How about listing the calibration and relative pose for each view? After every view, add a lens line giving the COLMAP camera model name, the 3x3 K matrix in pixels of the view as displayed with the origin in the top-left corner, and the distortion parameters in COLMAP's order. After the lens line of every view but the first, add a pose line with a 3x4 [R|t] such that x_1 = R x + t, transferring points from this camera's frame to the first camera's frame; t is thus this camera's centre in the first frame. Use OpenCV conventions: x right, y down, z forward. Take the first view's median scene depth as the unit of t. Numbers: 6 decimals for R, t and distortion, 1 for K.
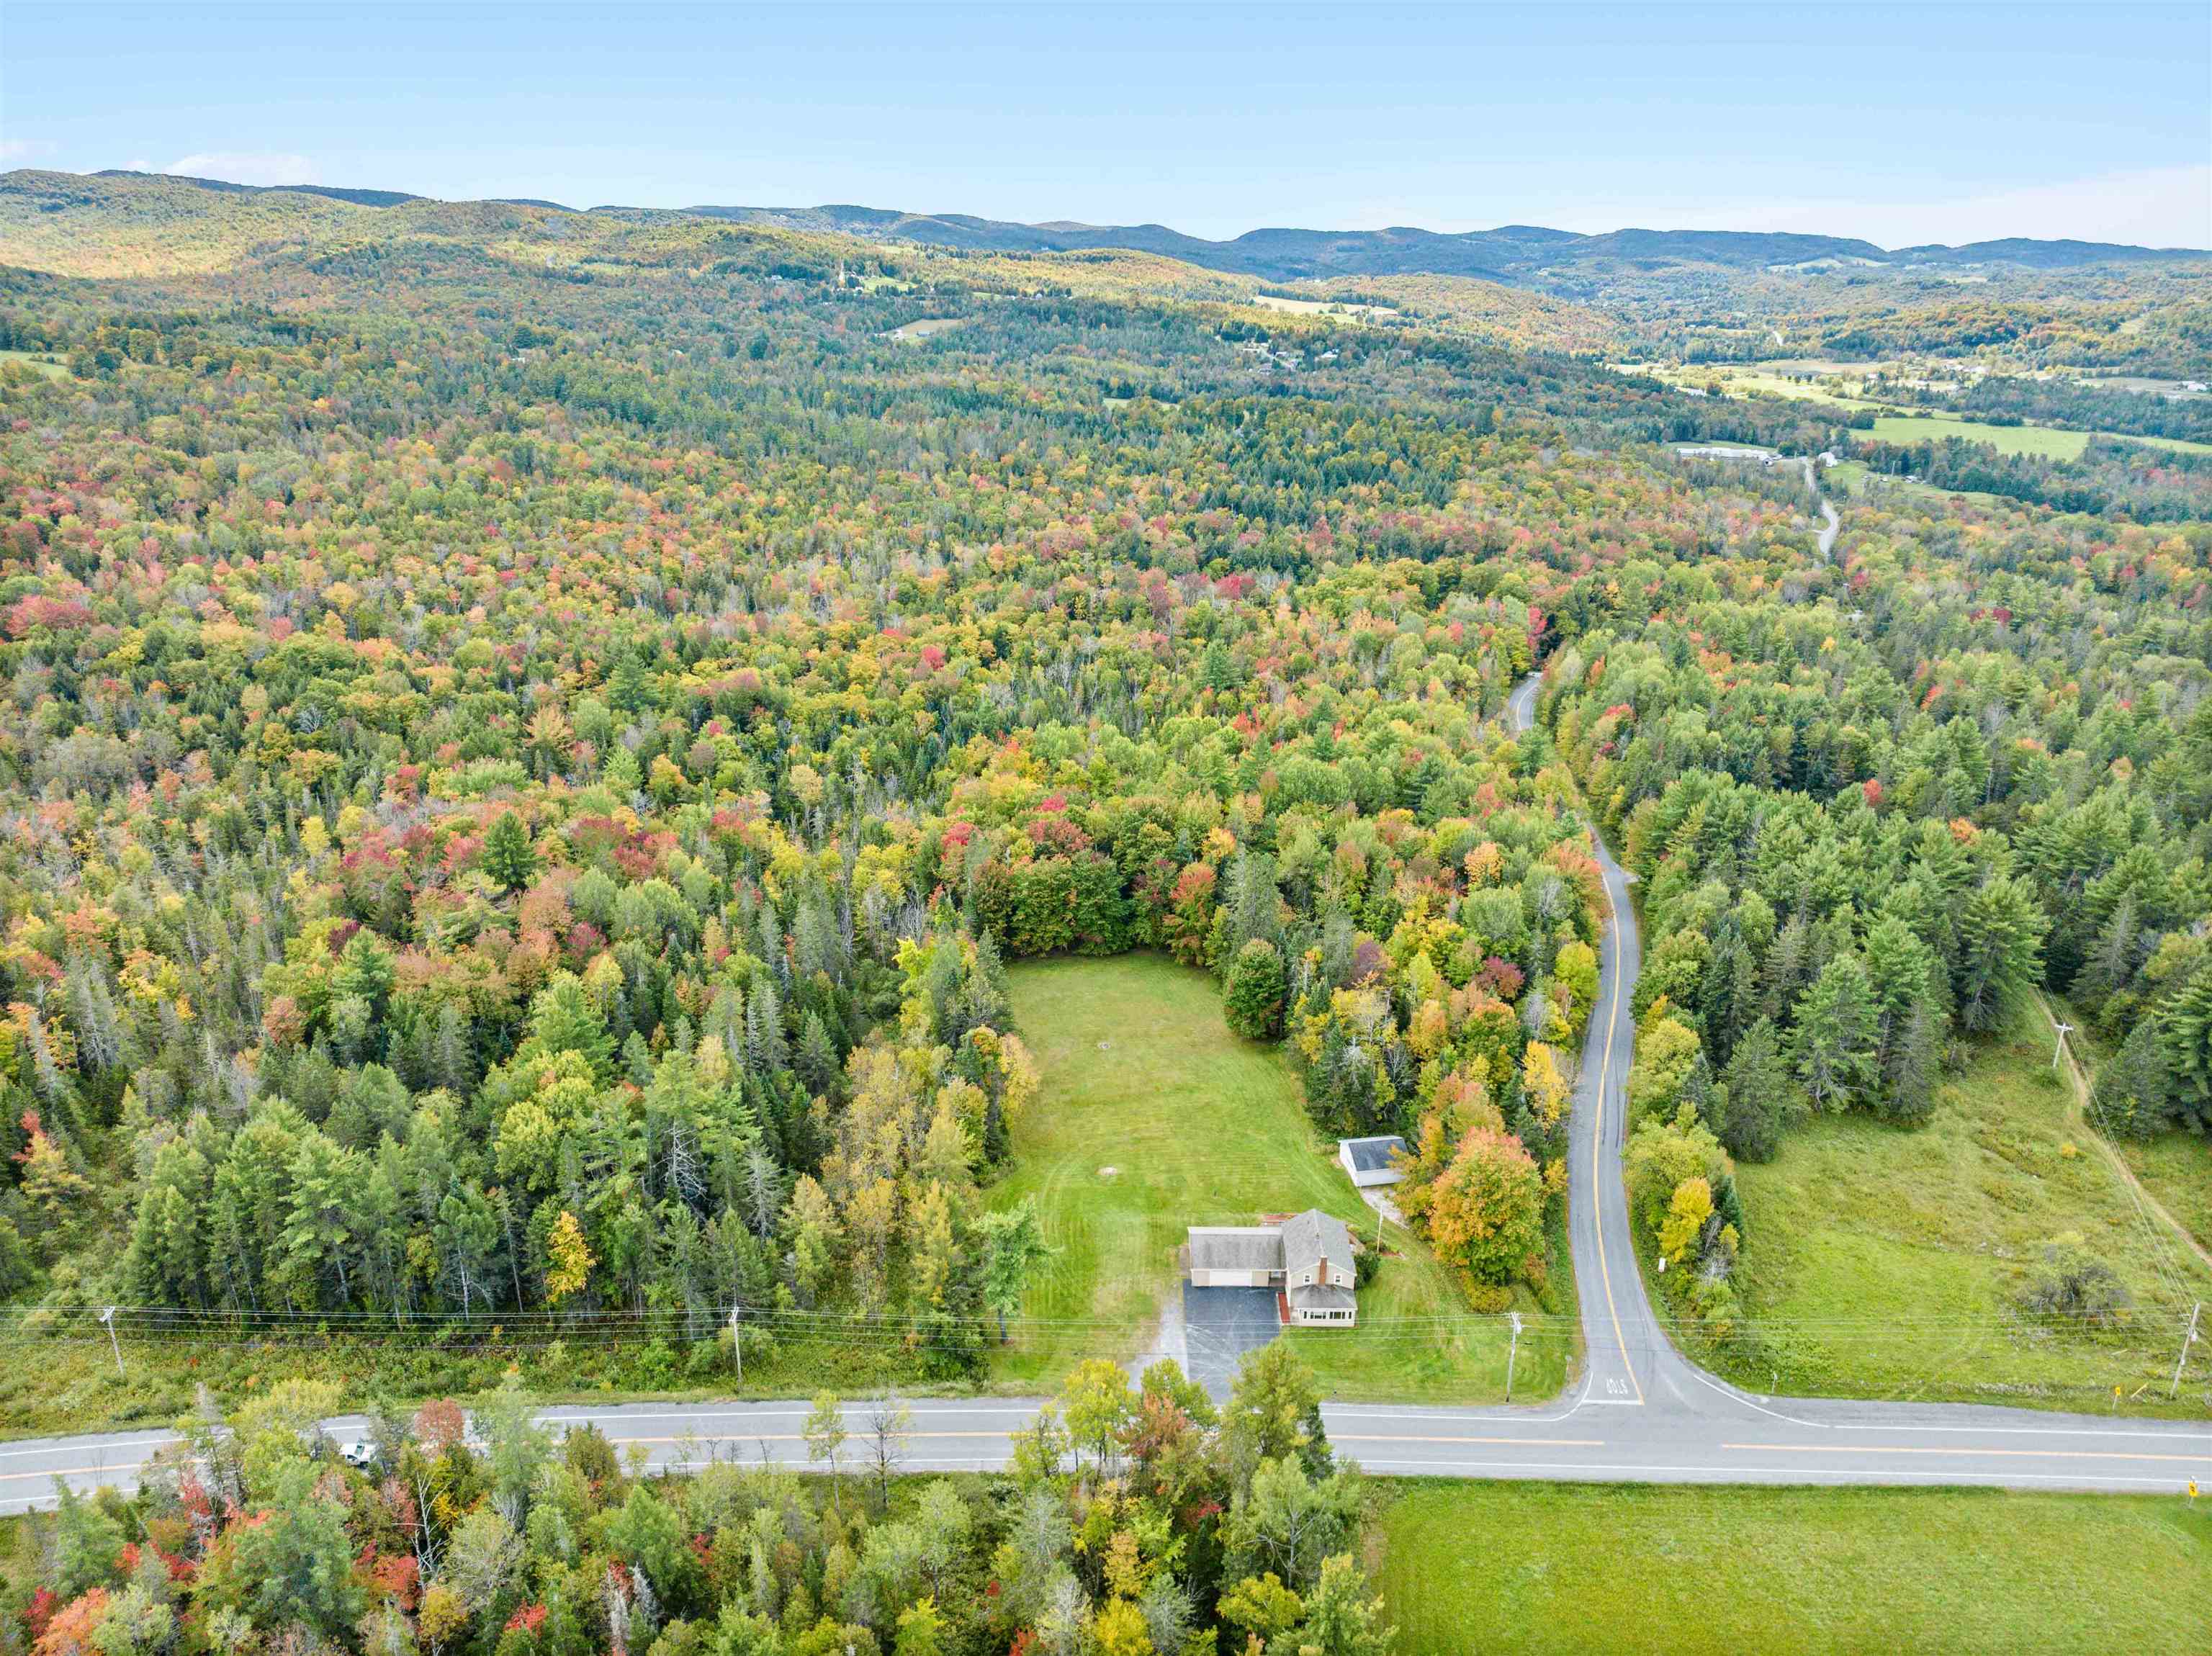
lens RADIAL K [[1546.7, 0, 1106.0], [0, 1546.7, 828.0], [0, 0, 1]] dist [-0.030450, -0.004698]
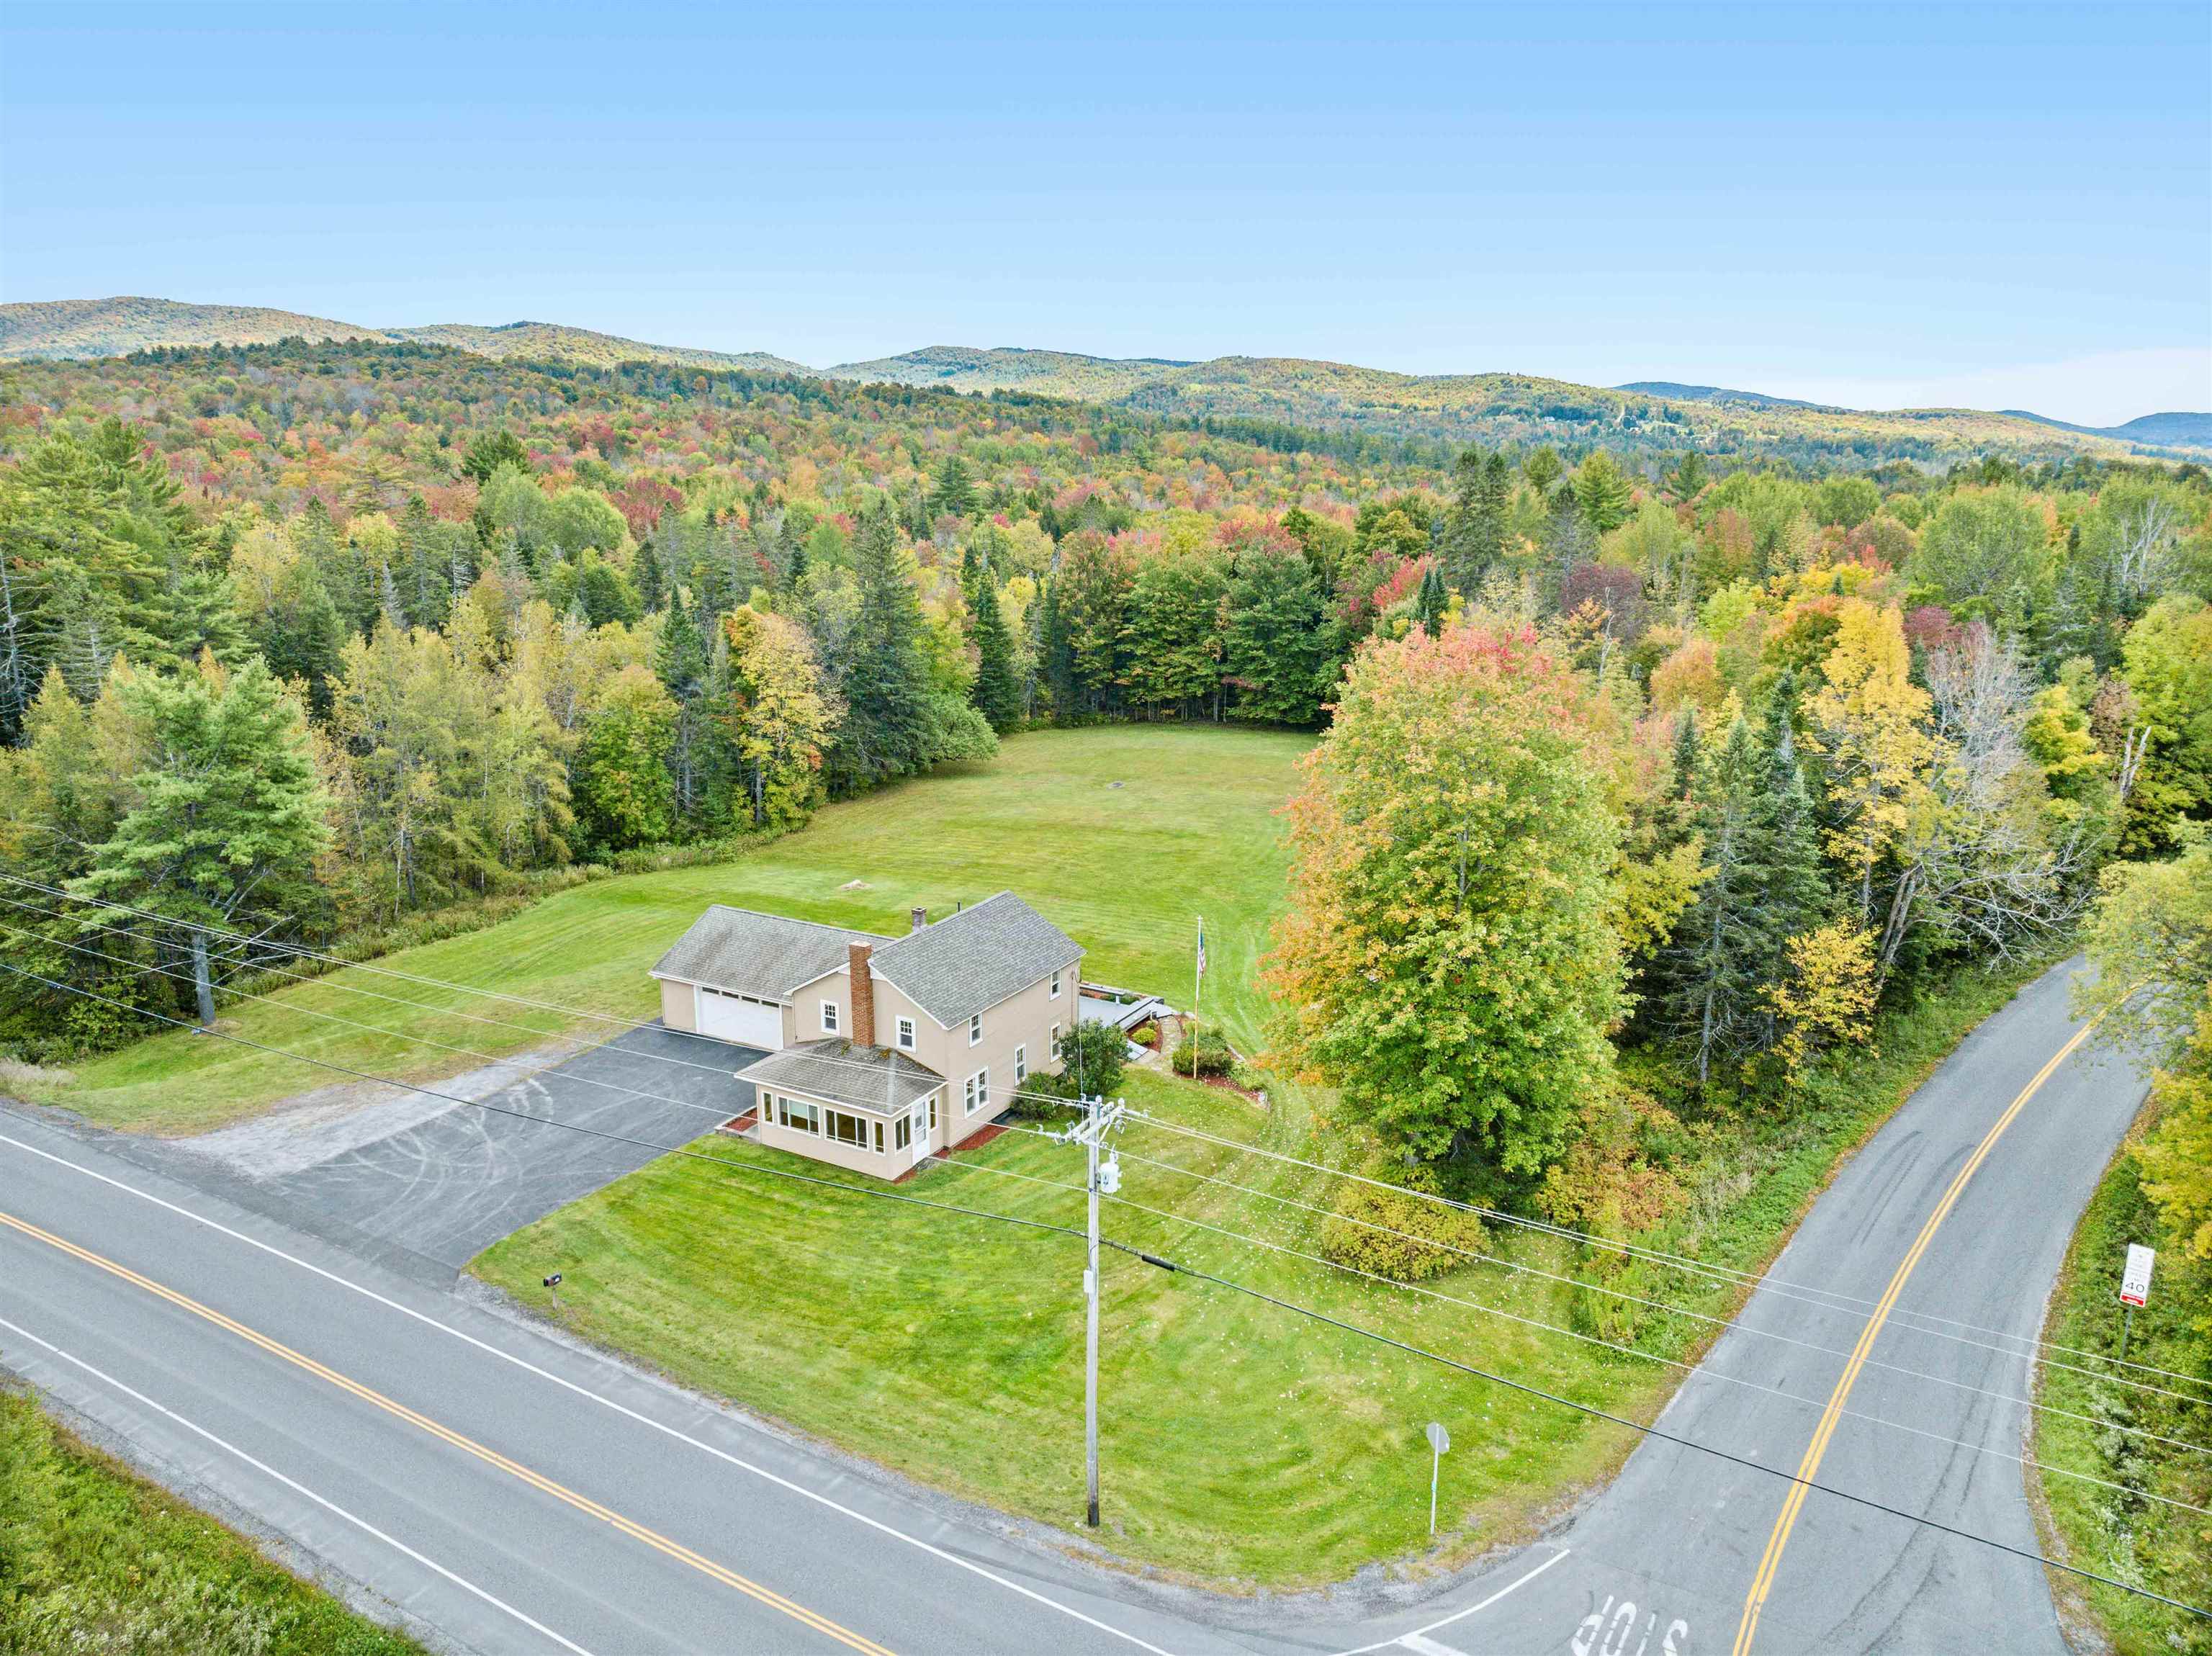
lens RADIAL K [[1541.9, 0, 1106.0], [0, 1541.9, 828.0], [0, 0, 1]] dist [-0.041303, 0.003076]
pose [[0.875340, 0.108155, -0.471256, 0.090383], [-0.164273, 0.983208, -0.079481, 0.072889], [0.454746, 0.146987, 0.878408, 0.197855]]
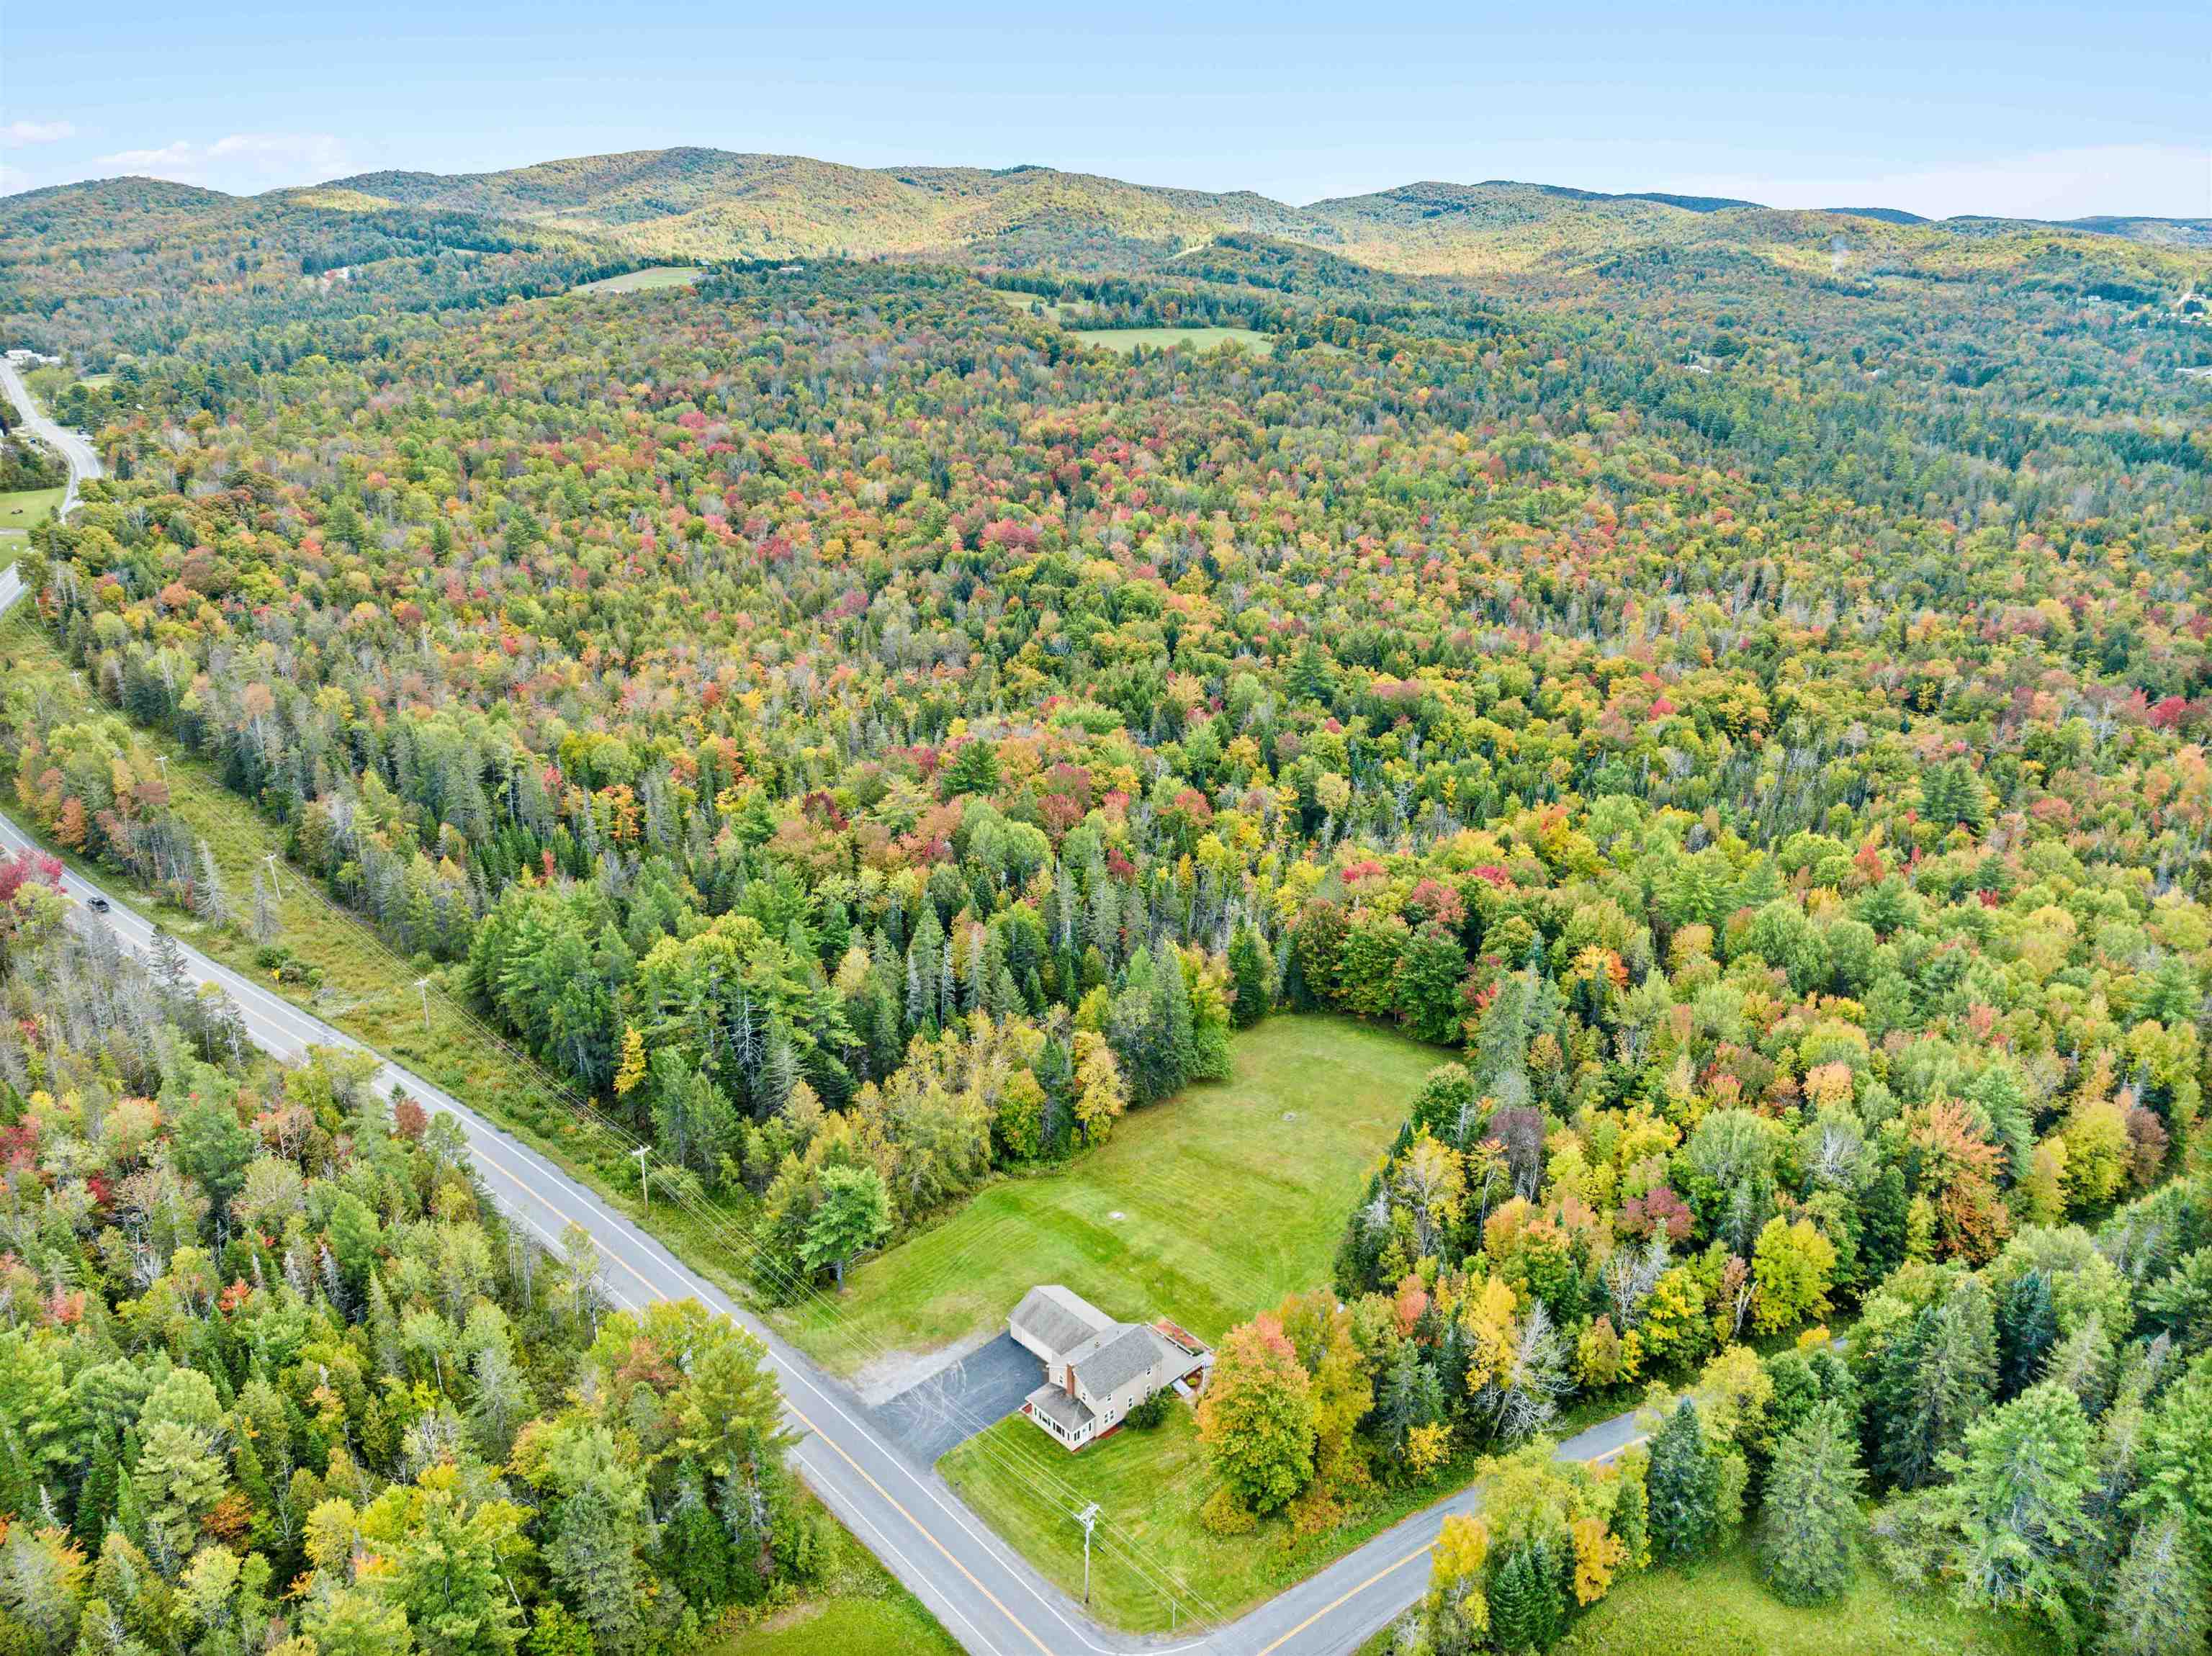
lens RADIAL K [[1541.9, 0, 1106.0], [0, 1541.9, 828.0], [0, 0, 1]] dist [-0.041303, 0.003076]
pose [[0.692331, 0.253139, -0.675720, 0.185276], [-0.255024, 0.961850, 0.099036, -0.032771], [0.675011, 0.103759, 0.730475, 0.085415]]
